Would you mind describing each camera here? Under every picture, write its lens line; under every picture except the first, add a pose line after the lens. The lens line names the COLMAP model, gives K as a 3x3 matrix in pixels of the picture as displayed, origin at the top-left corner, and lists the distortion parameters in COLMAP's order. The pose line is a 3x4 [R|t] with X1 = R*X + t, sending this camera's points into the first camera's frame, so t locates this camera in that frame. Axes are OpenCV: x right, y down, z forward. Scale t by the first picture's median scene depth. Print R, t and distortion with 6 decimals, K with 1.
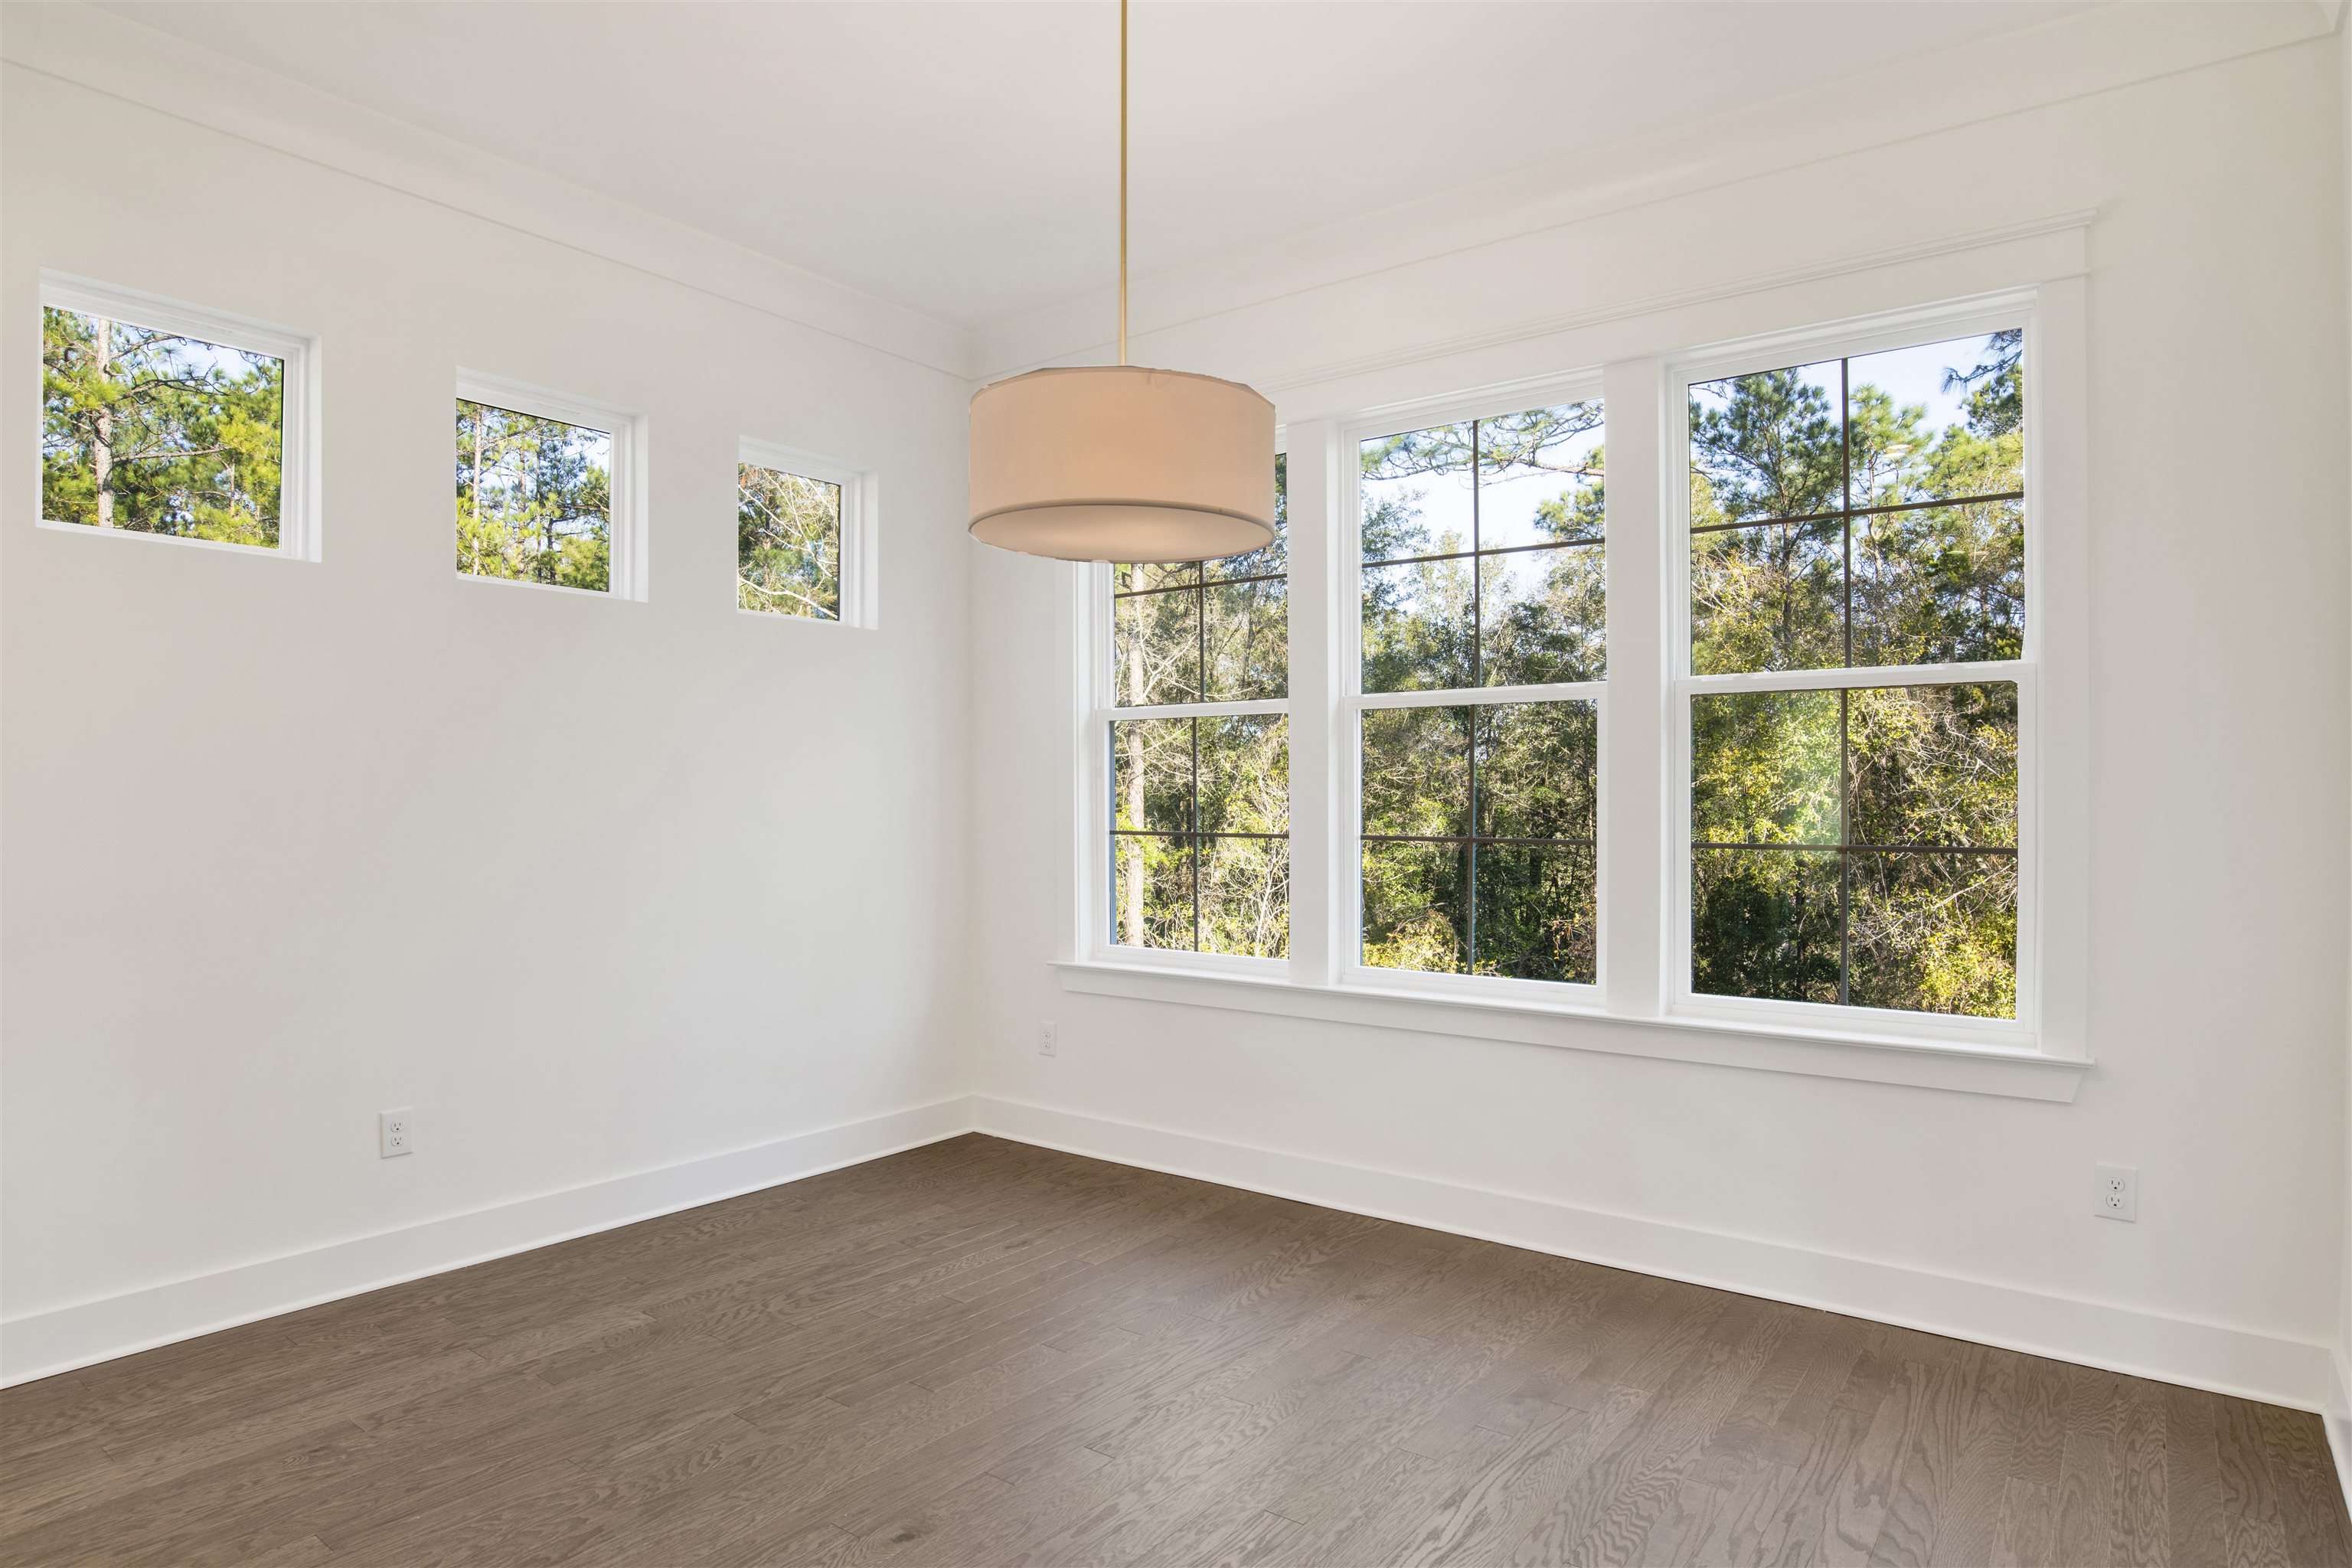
lens RADIAL K [[1347.1, 0, 1176.0], [0, 1347.1, 790.2], [0, 0, 1]] dist [-0.072308, 0.029292]
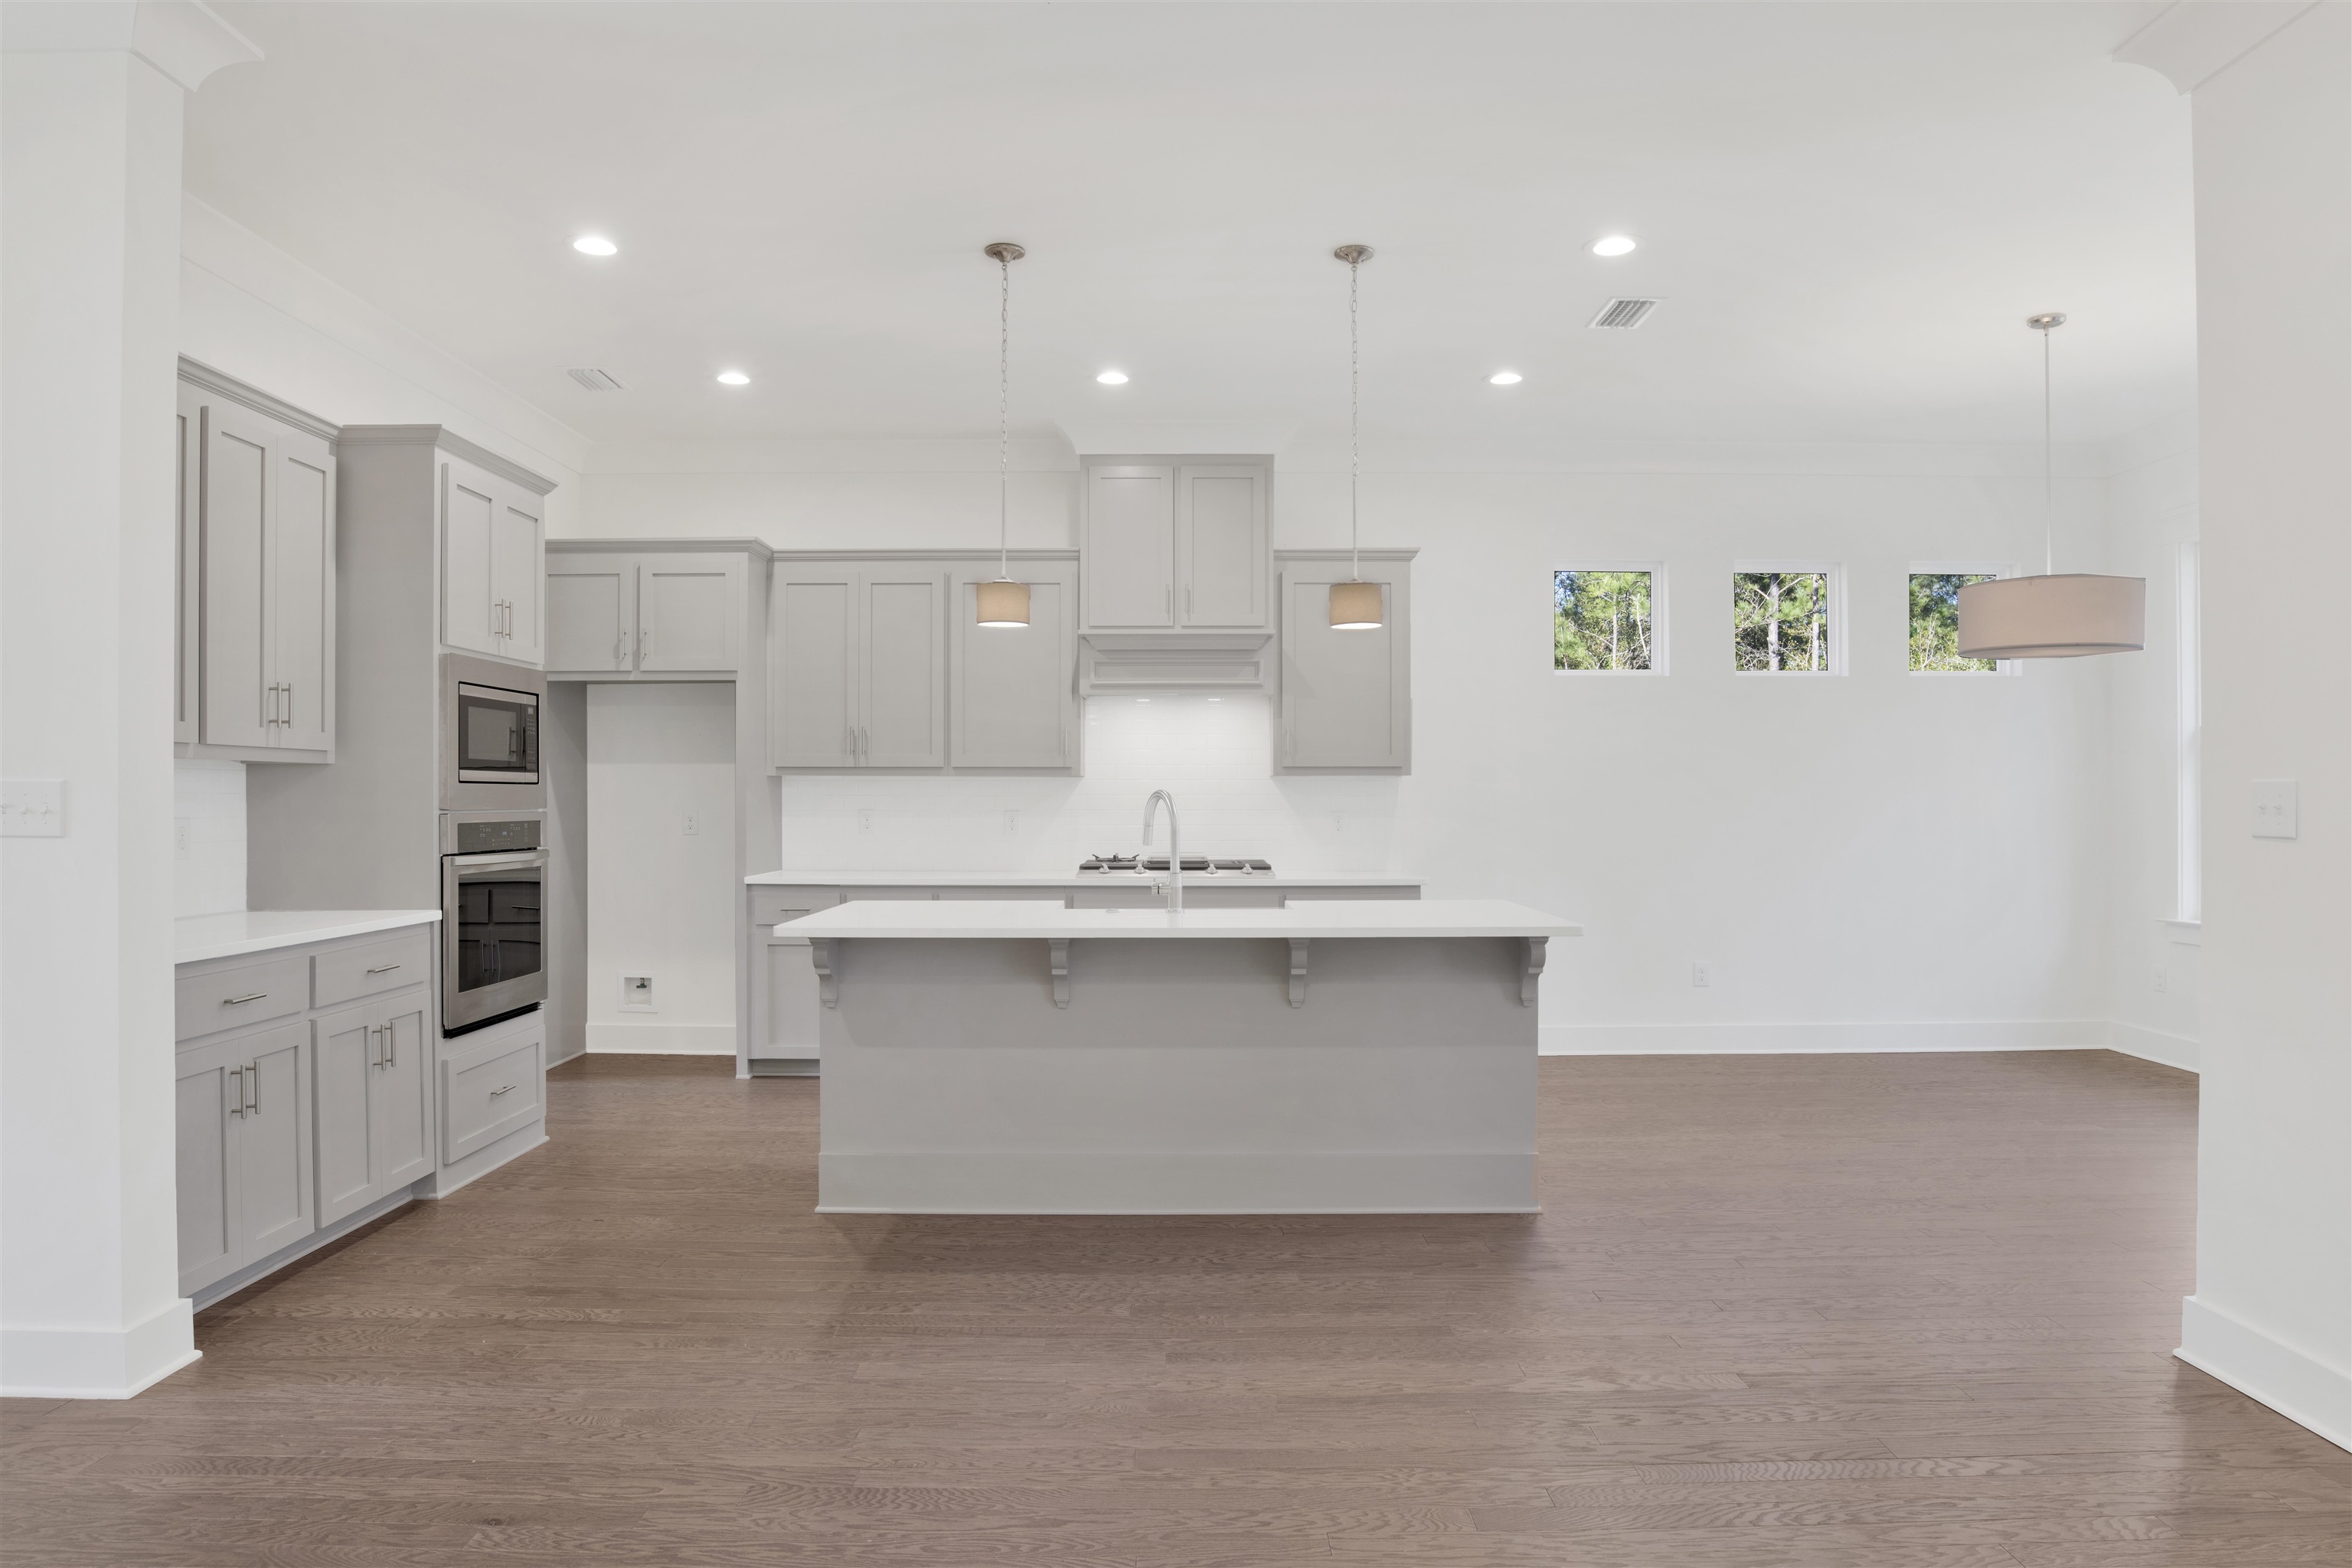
lens RADIAL K [[1464.0, 0, 1174.4], [0, 1464.0, 795.7], [0, 0, 1]] dist [-0.048727, 0.003578]
pose [[0.604681, -0.002726, -0.796463, 0.111384], [0.006504, 0.999978, 0.001515, -0.000878], [0.796441, -0.006096, 0.604685, -0.157455]]
